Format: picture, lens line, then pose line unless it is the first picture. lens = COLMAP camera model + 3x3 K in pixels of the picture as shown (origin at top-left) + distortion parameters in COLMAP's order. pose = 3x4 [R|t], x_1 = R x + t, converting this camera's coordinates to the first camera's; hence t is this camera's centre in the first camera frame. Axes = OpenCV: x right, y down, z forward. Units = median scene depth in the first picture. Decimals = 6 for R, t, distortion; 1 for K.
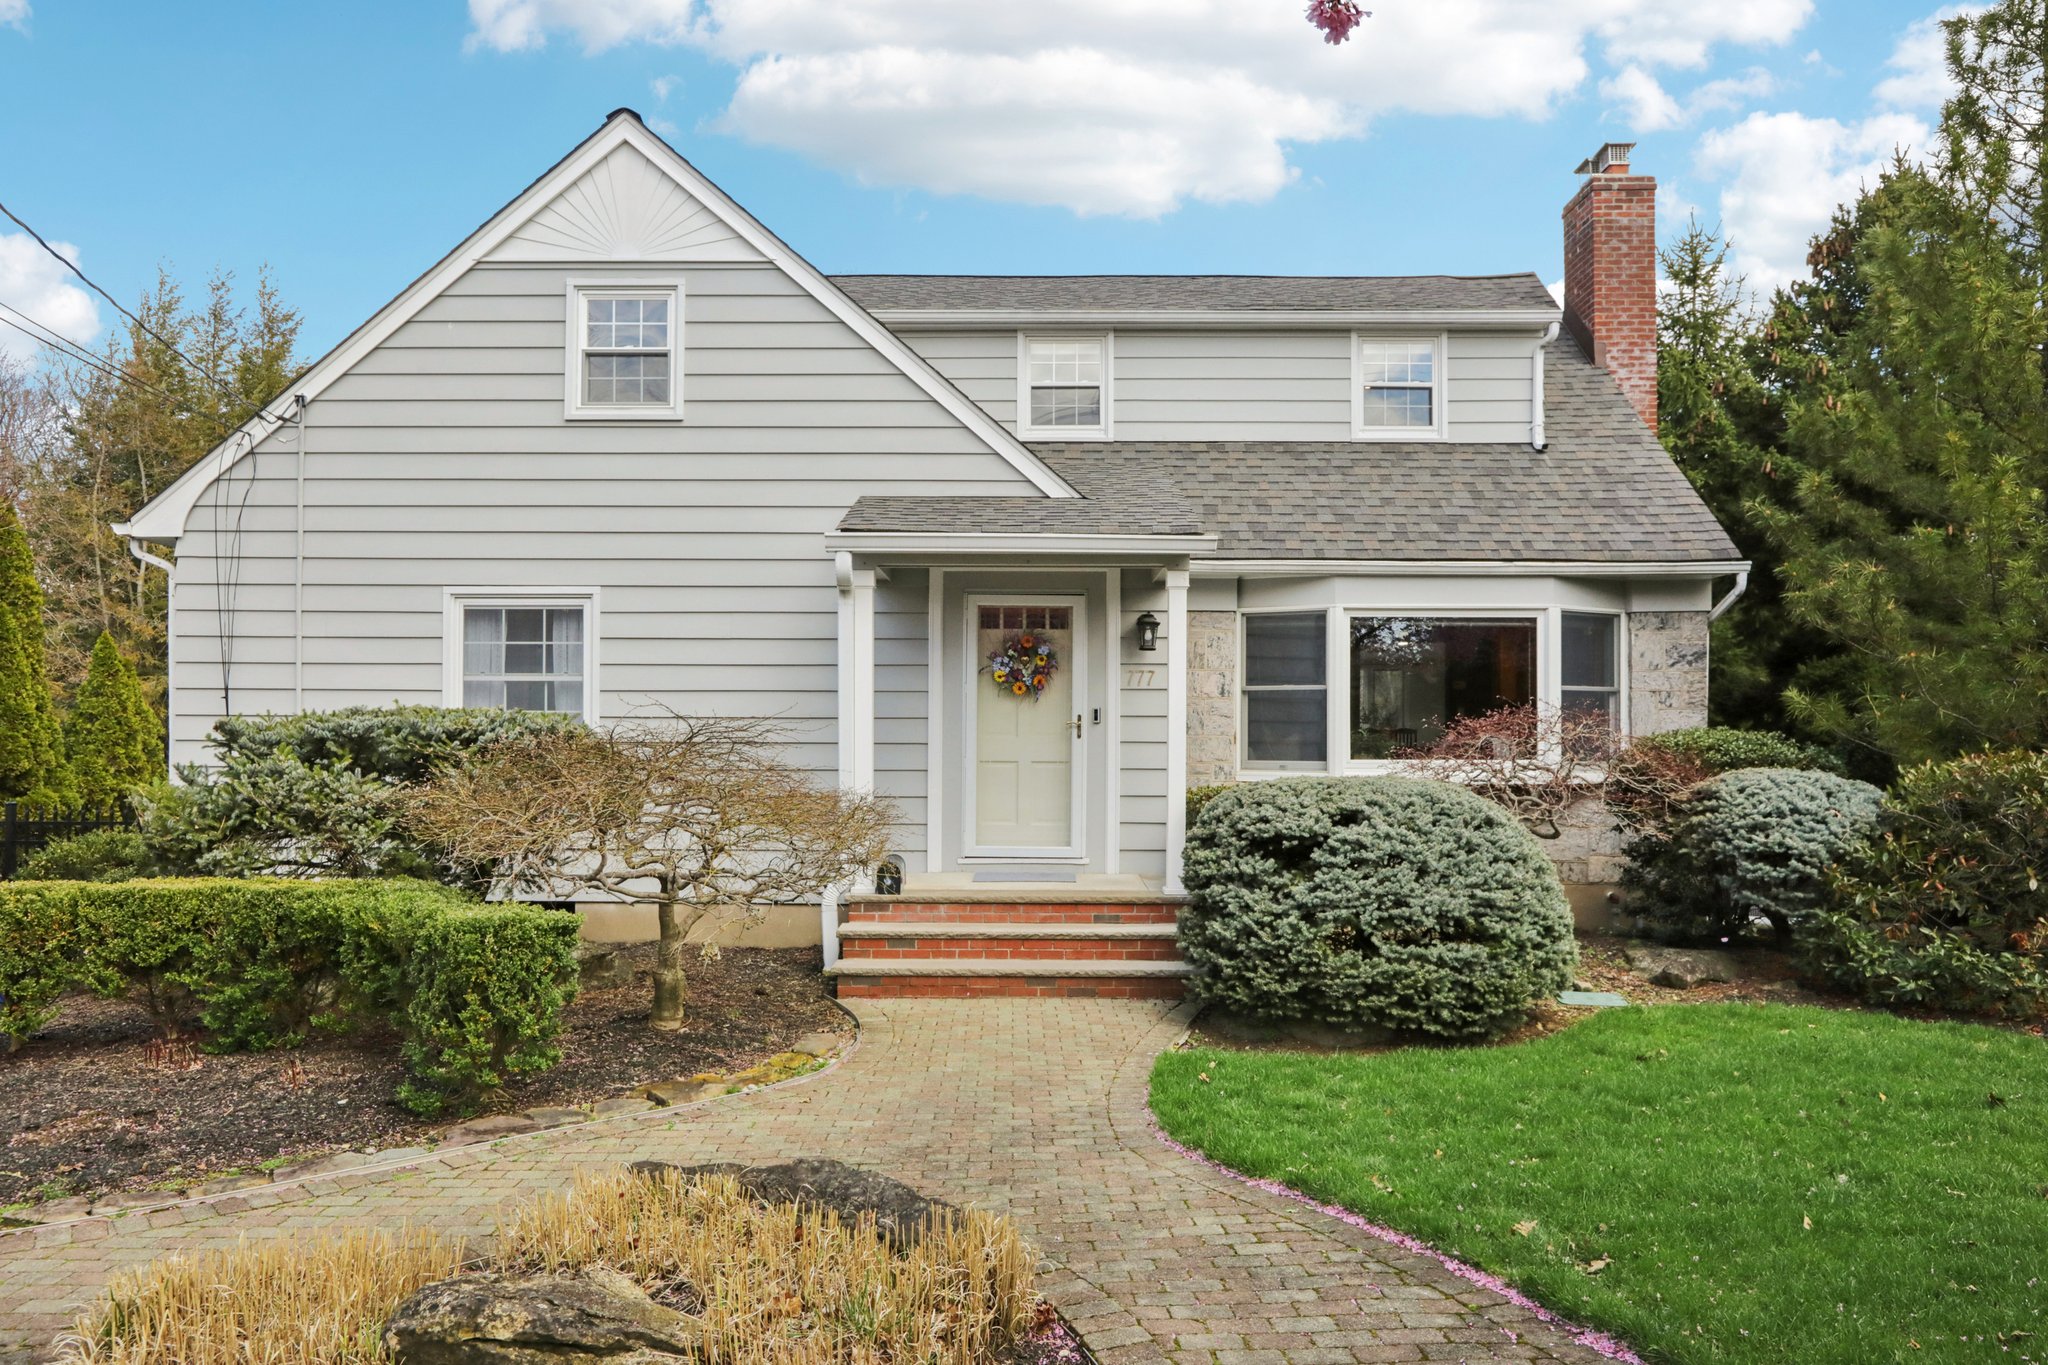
lens RADIAL K [[1502.8, 0, 1024.3], [0, 1502.8, 689.4], [0, 0, 1]] dist [-0.000729, -0.001151]
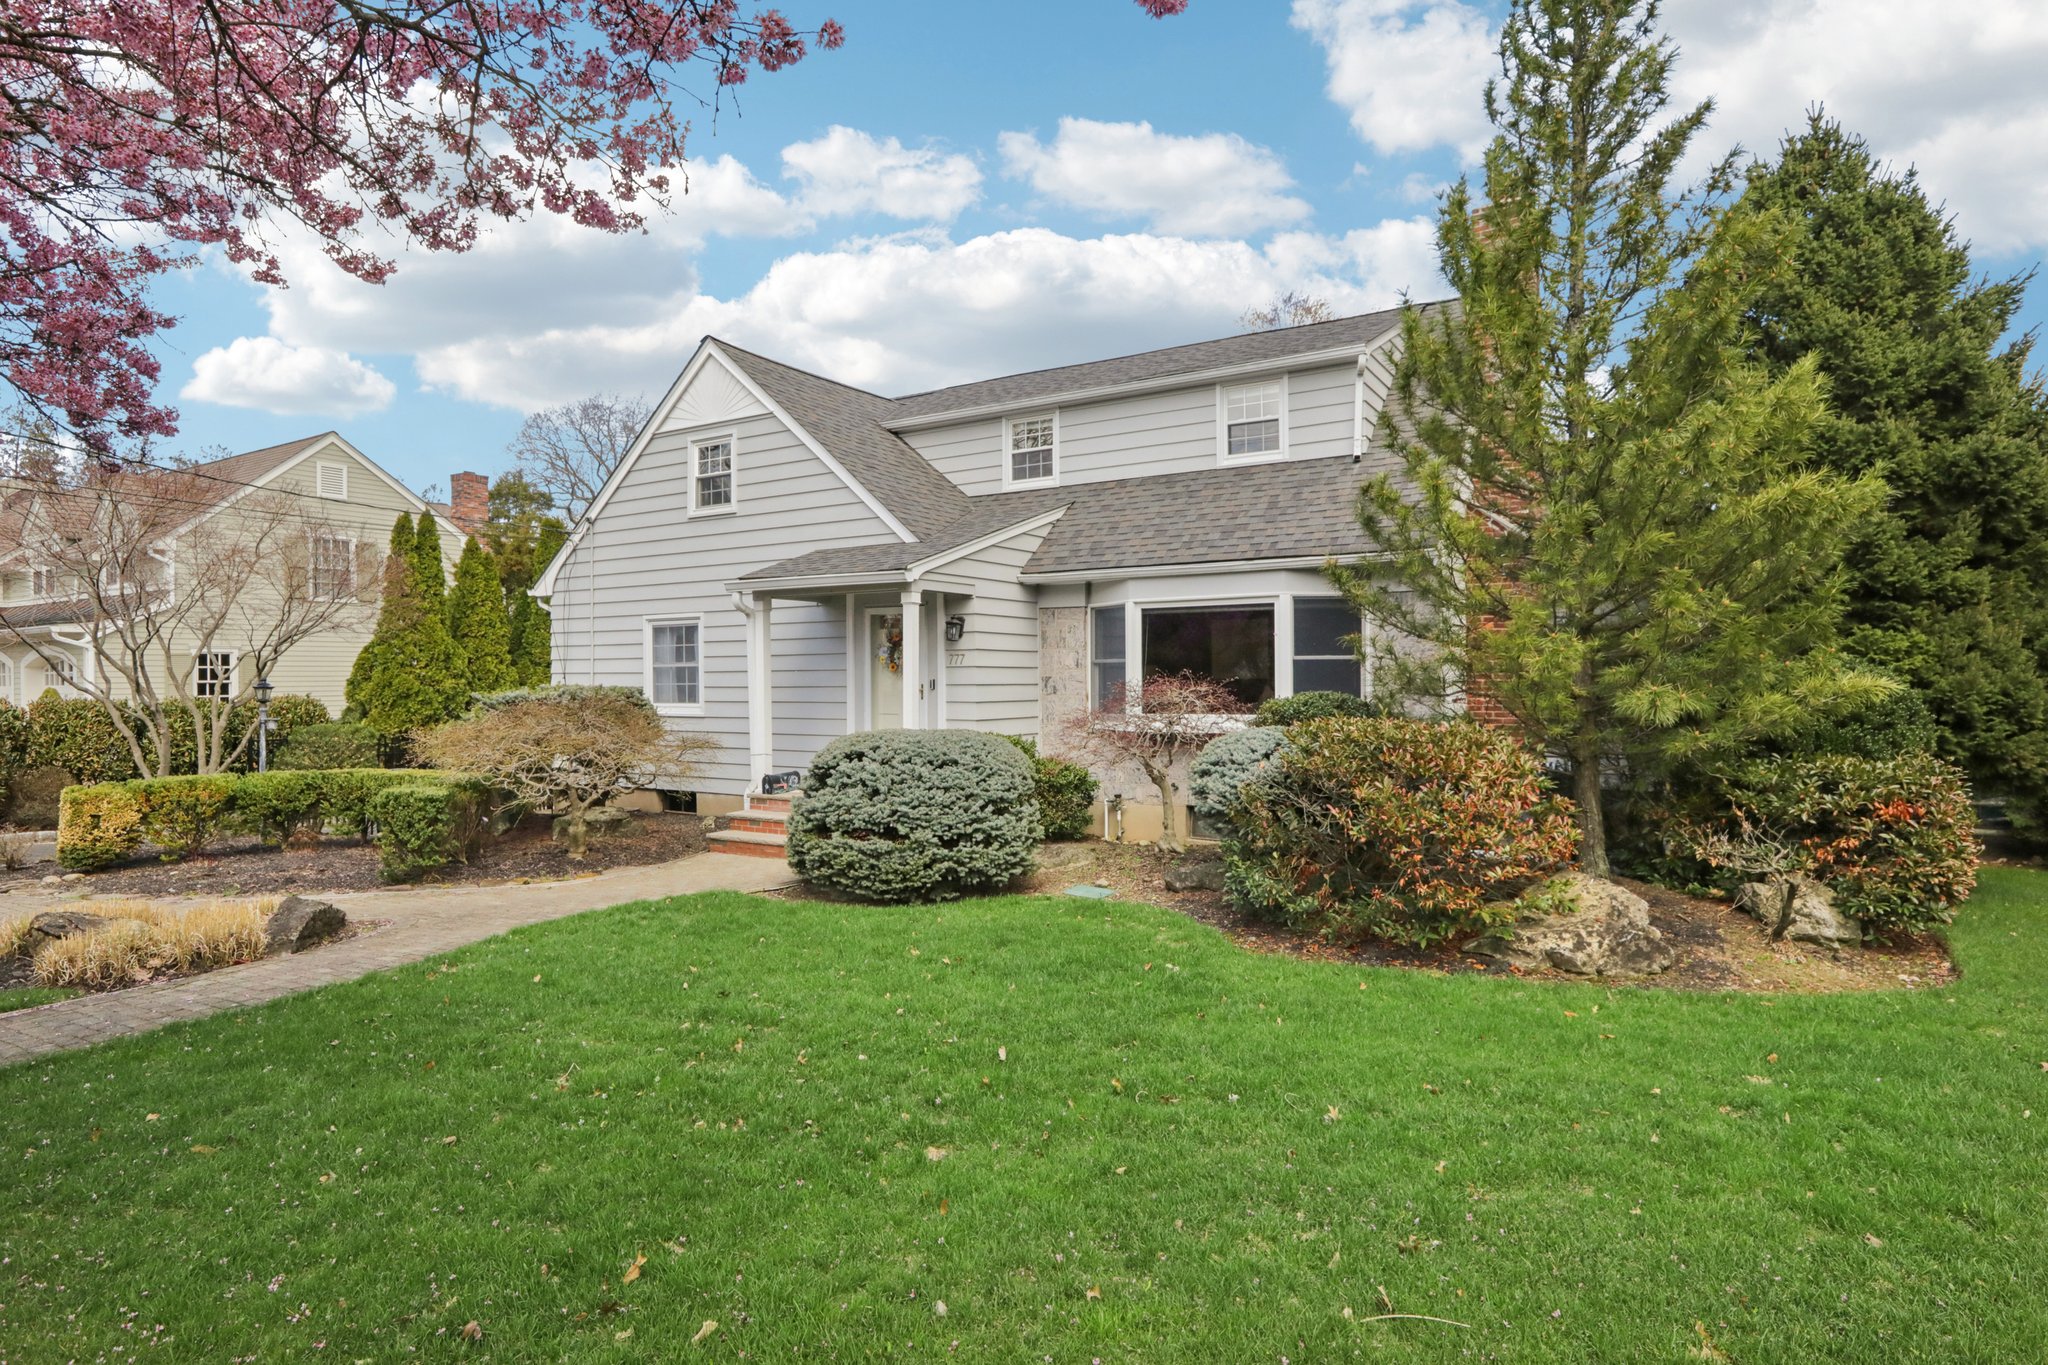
lens RADIAL K [[1158.4, 0, 1024.2], [0, 1158.4, 683.2], [0, 0, 1]] dist [-0.002070, -0.000049]
pose [[0.837414, -0.006071, -0.546536, 0.760271], [0.026168, 0.999237, 0.028996, -0.015023], [0.545943, -0.038584, 0.836934, 0.068572]]
